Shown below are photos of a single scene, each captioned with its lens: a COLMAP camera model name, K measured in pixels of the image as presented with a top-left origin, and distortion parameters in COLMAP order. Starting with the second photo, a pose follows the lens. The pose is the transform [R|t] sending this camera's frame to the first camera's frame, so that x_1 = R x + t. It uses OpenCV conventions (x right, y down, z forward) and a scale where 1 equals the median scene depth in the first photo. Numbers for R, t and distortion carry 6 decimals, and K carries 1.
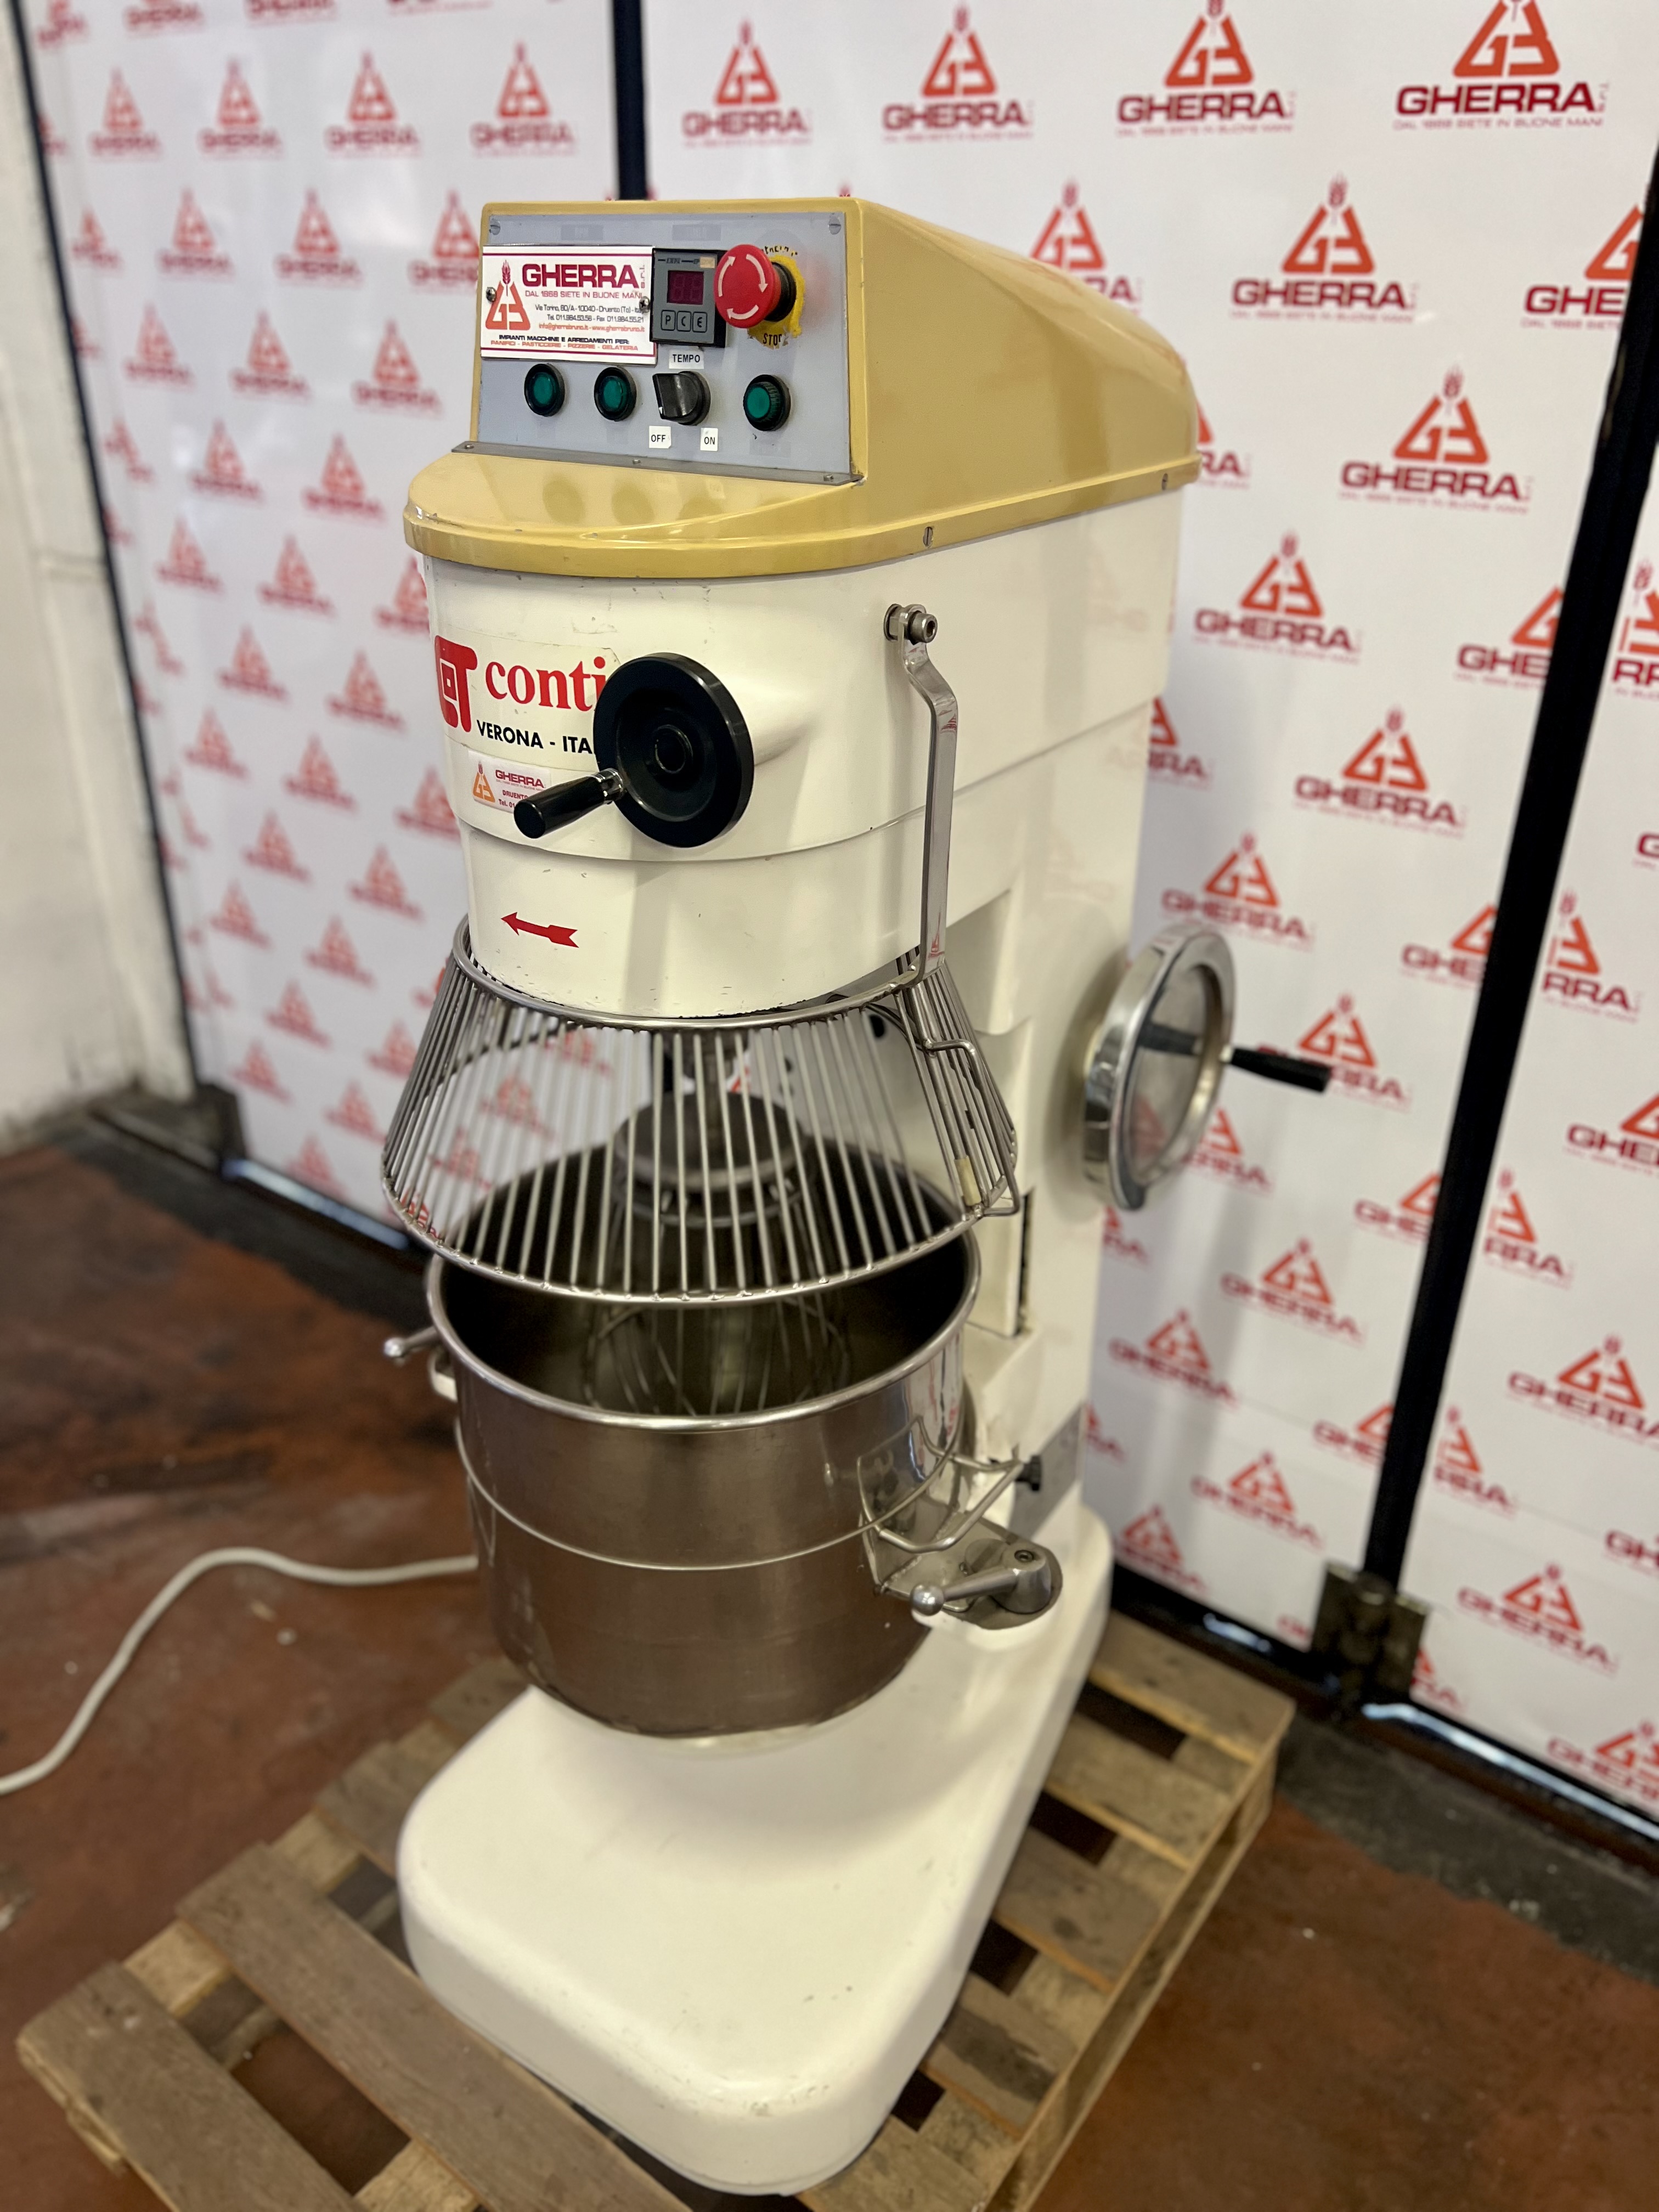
lens RADIAL K [[1680.9, 0, 824.2], [0, 1680.9, 1104.0], [0, 0, 1]] dist [0.044699, -0.047371]
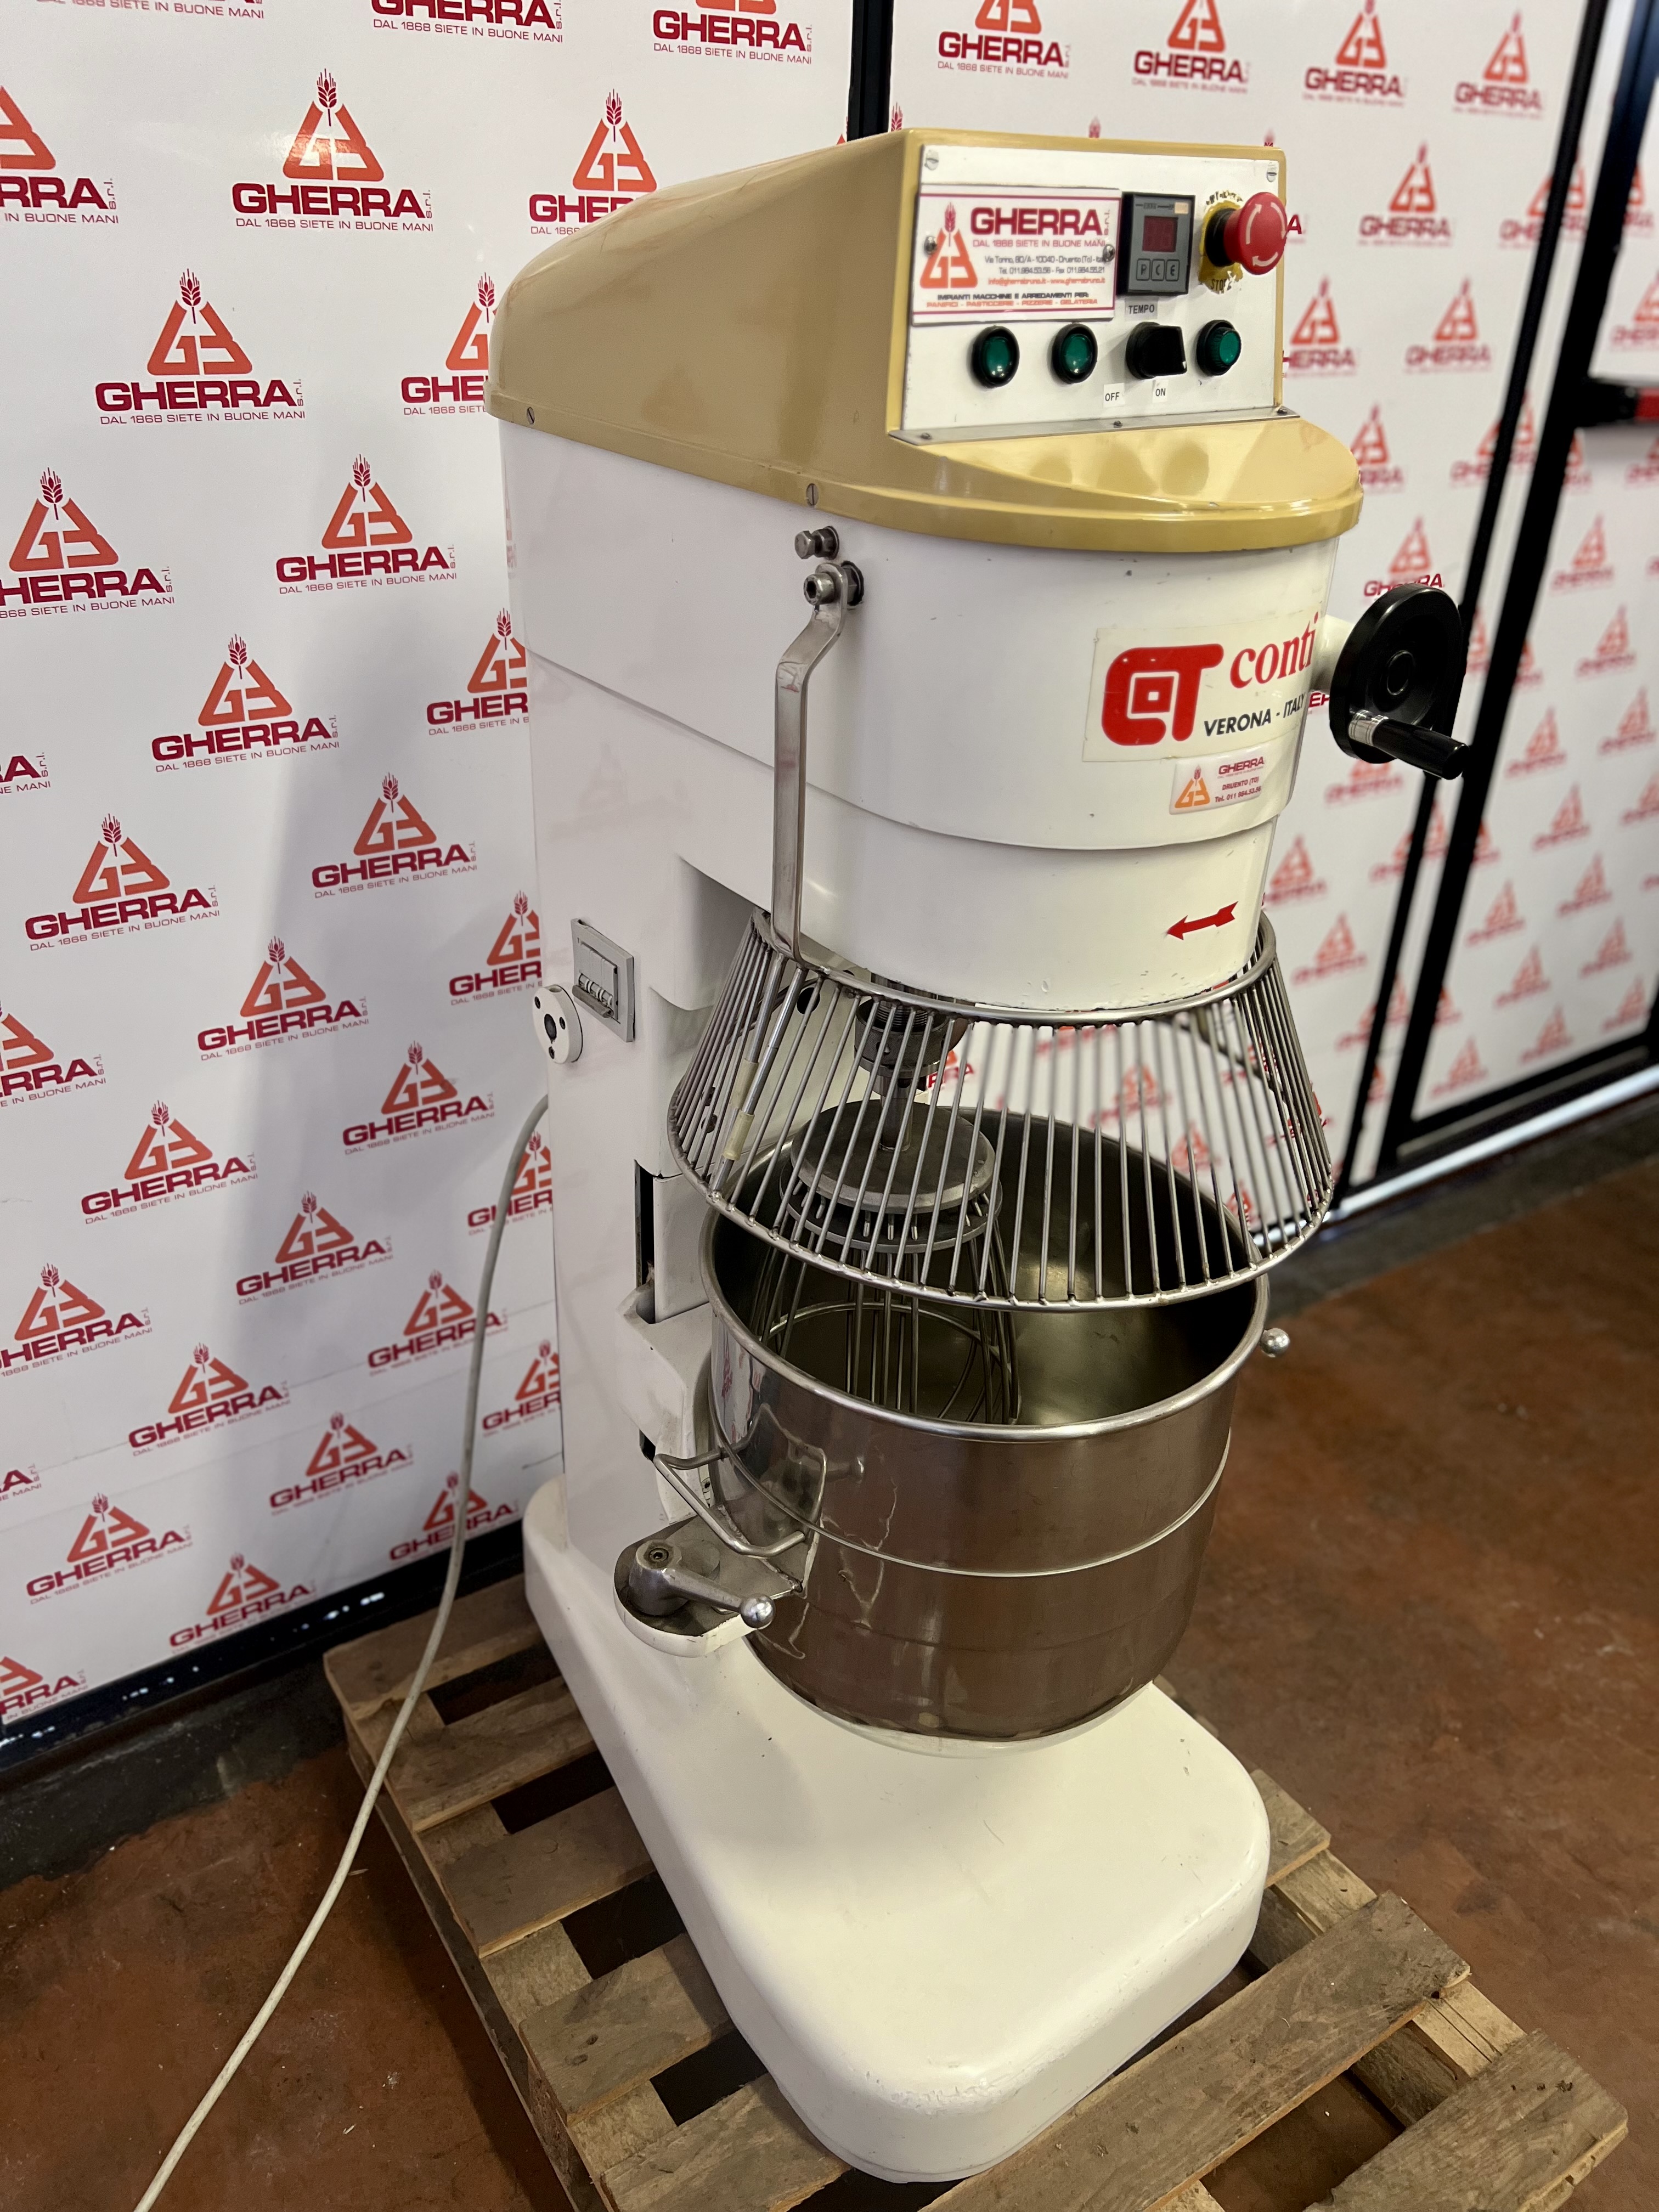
lens RADIAL K [[1680.9, 0, 824.3], [0, 1680.9, 1110.8], [0, 0, 1]] dist [0.044699, -0.047371]
pose [[0.334542, -0.450746, 0.827593, -0.724288], [0.395635, 0.864231, 0.310771, -0.263742], [-0.855310, 0.223459, 0.467452, 0.509250]]
